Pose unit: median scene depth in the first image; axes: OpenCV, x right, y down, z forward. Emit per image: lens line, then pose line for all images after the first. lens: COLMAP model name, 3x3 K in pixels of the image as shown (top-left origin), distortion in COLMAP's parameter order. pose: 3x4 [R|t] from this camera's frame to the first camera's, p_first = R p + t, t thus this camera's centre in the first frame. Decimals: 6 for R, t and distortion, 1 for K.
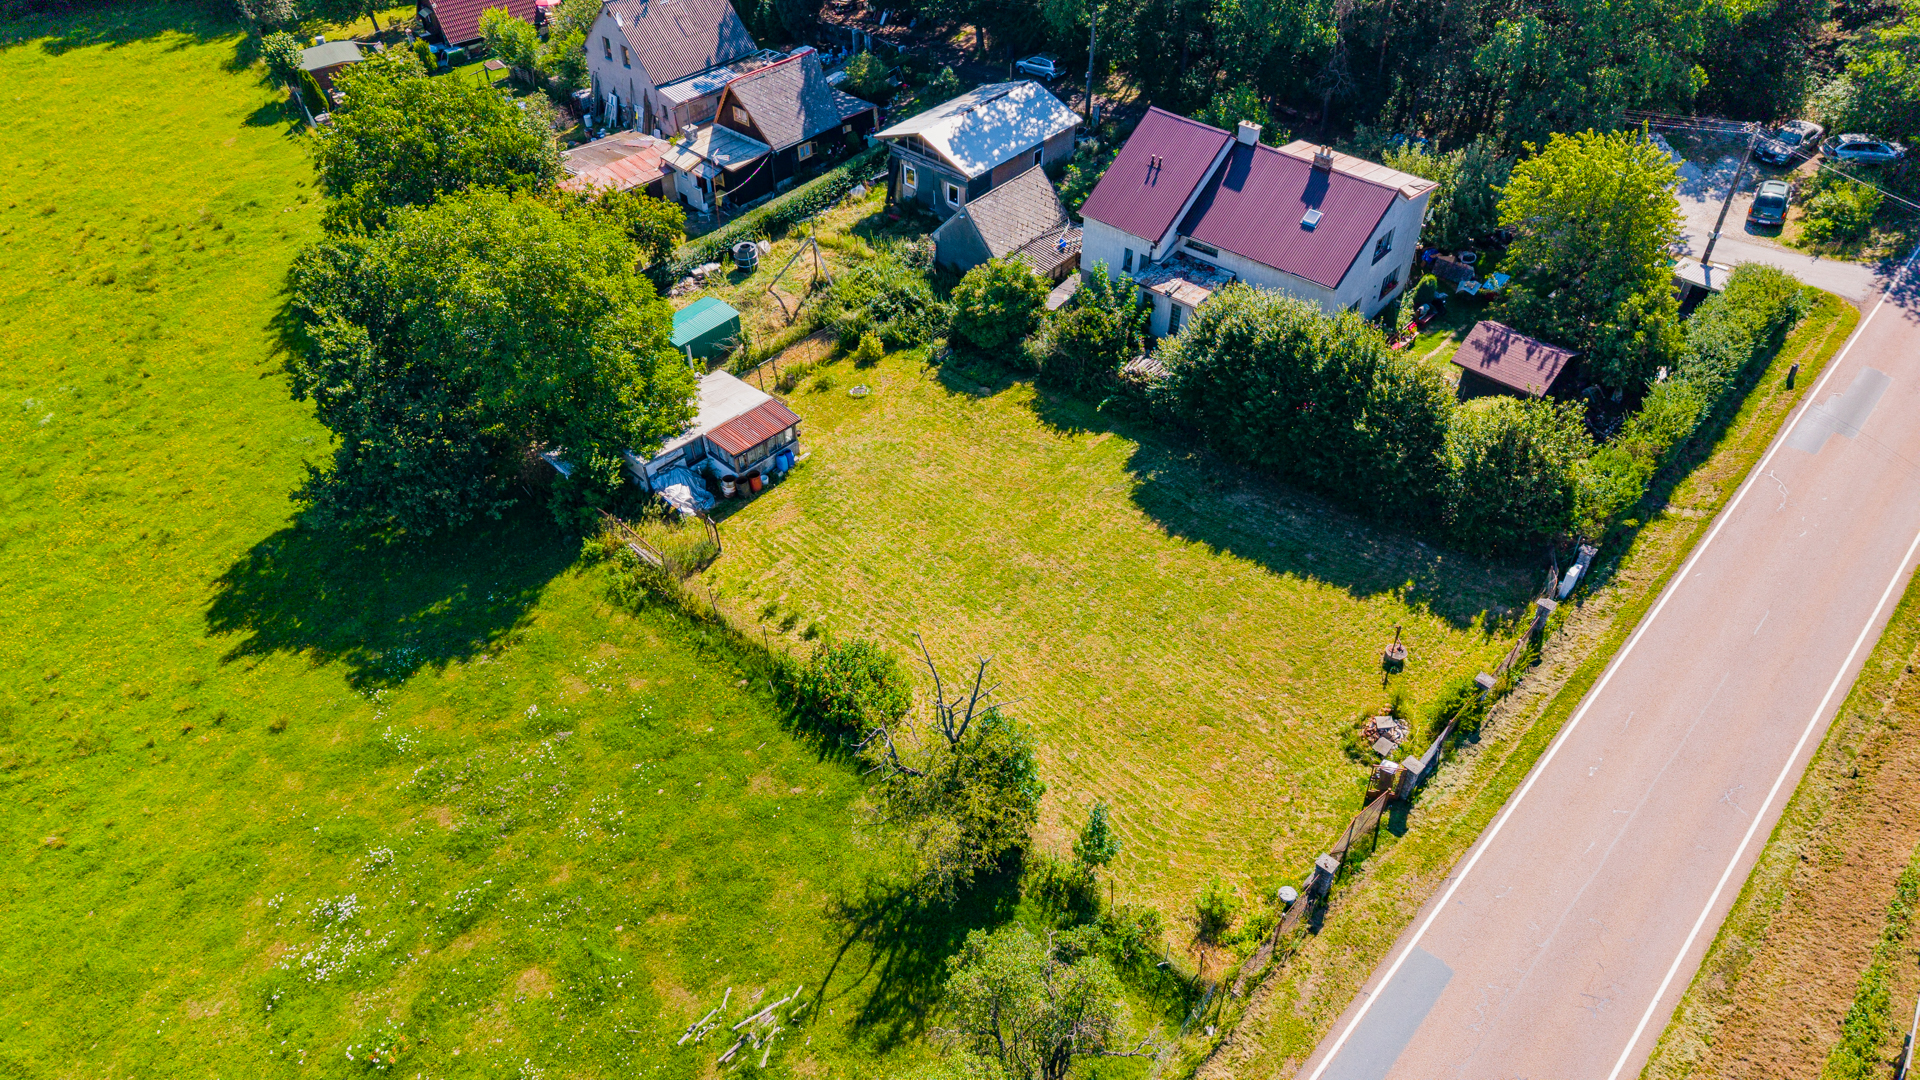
lens RADIAL K [[1218.2, 0, 963.2], [0, 1218.2, 592.6], [0, 0, 1]] dist [0.001003, -0.000586]
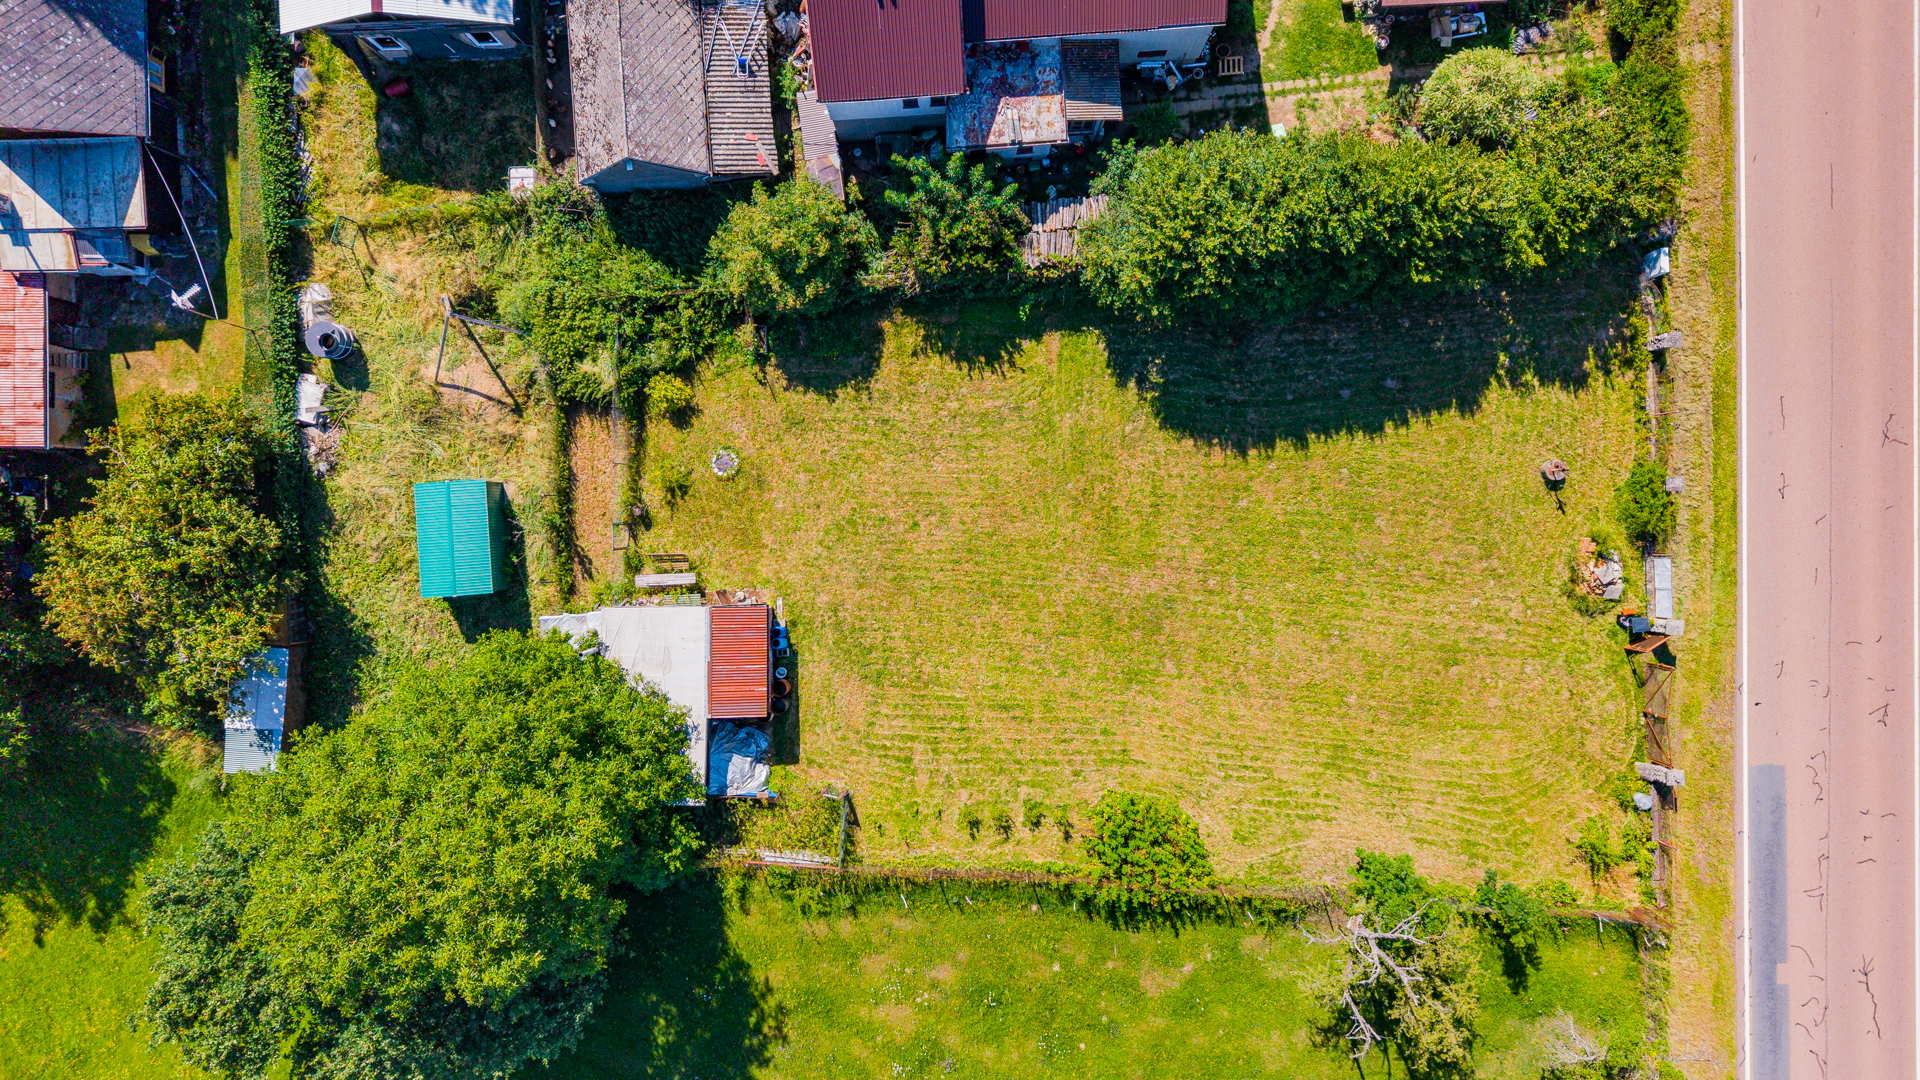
lens RADIAL K [[1244.2, 0, 960.0], [0, 1244.2, 540.0], [0, 0, 1]] dist [0.003254, 0.002006]
pose [[0.715750, -0.698354, -0.002012, -0.014514], [0.495032, 0.505327, 0.706816, -0.685421], [-0.492591, -0.506899, 0.707395, 0.407433]]
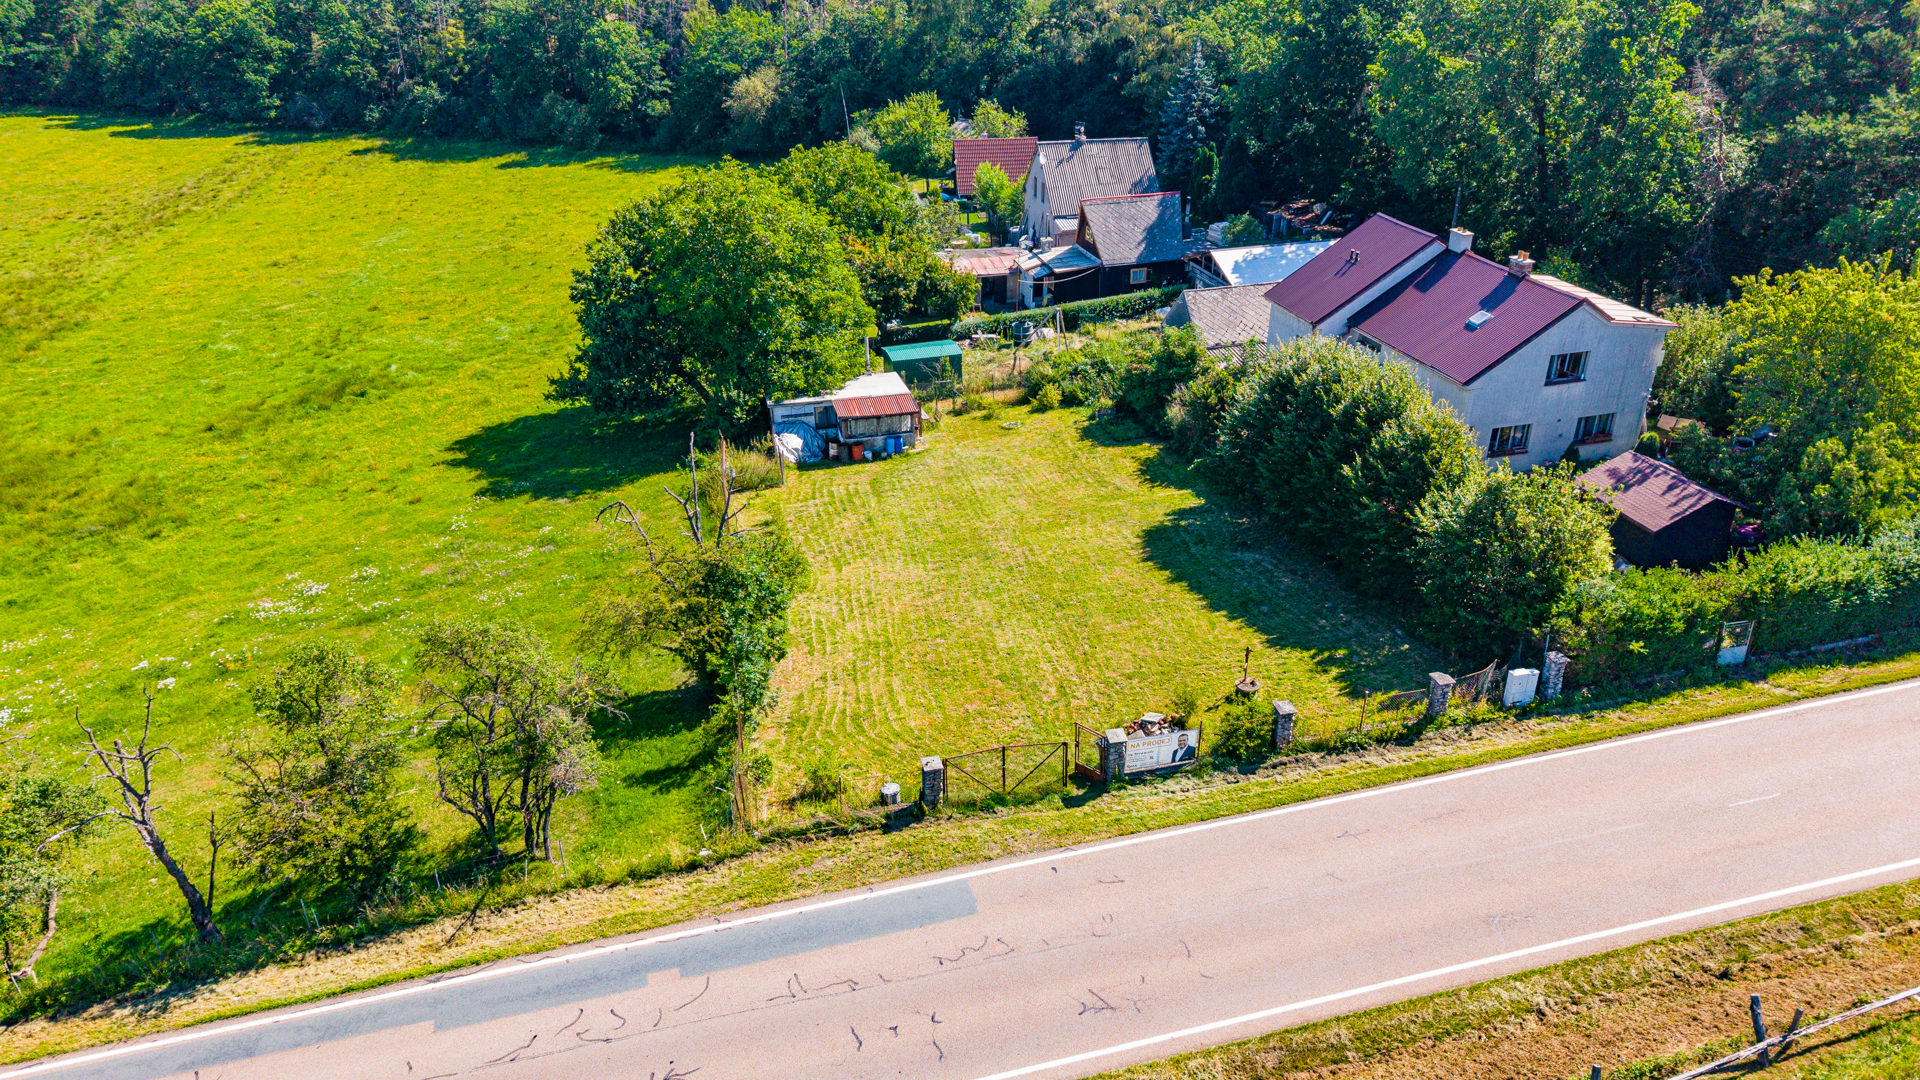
lens RADIAL K [[1217.1, 0, 972.5], [0, 1217.1, 624.6], [0, 0, 1]] dist [0.018861, -0.001584]
pose [[0.843425, 0.277470, -0.460048, 0.458098], [-0.372863, 0.918817, -0.129417, 0.152434], [0.386791, 0.280688, 0.878412, 0.143752]]
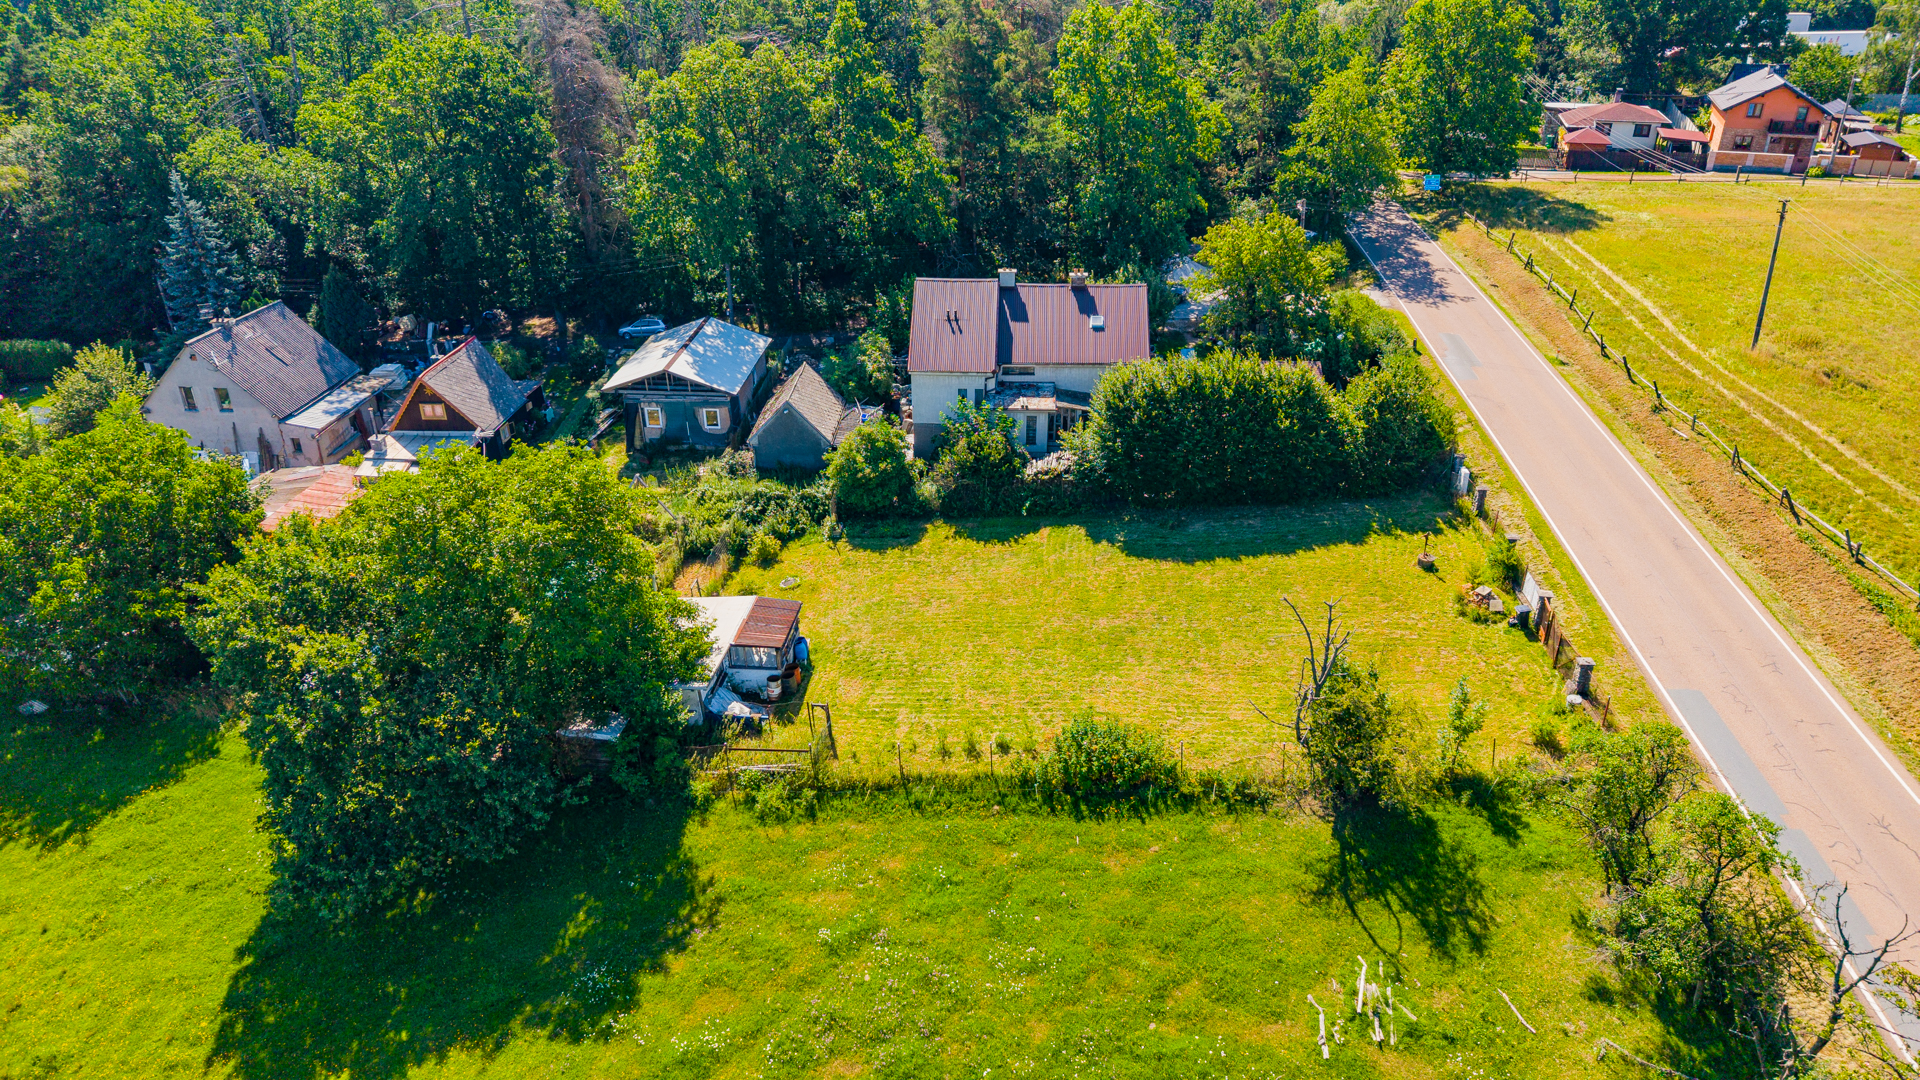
lens RADIAL K [[1218.2, 0, 963.2], [0, 1218.2, 592.6], [0, 0, 1]] dist [0.001003, -0.000586]
pose [[0.792042, -0.307181, 0.527550, -0.554394], [0.429743, 0.894334, -0.124447, 0.026012], [-0.433578, 0.325279, 0.840359, 0.135661]]
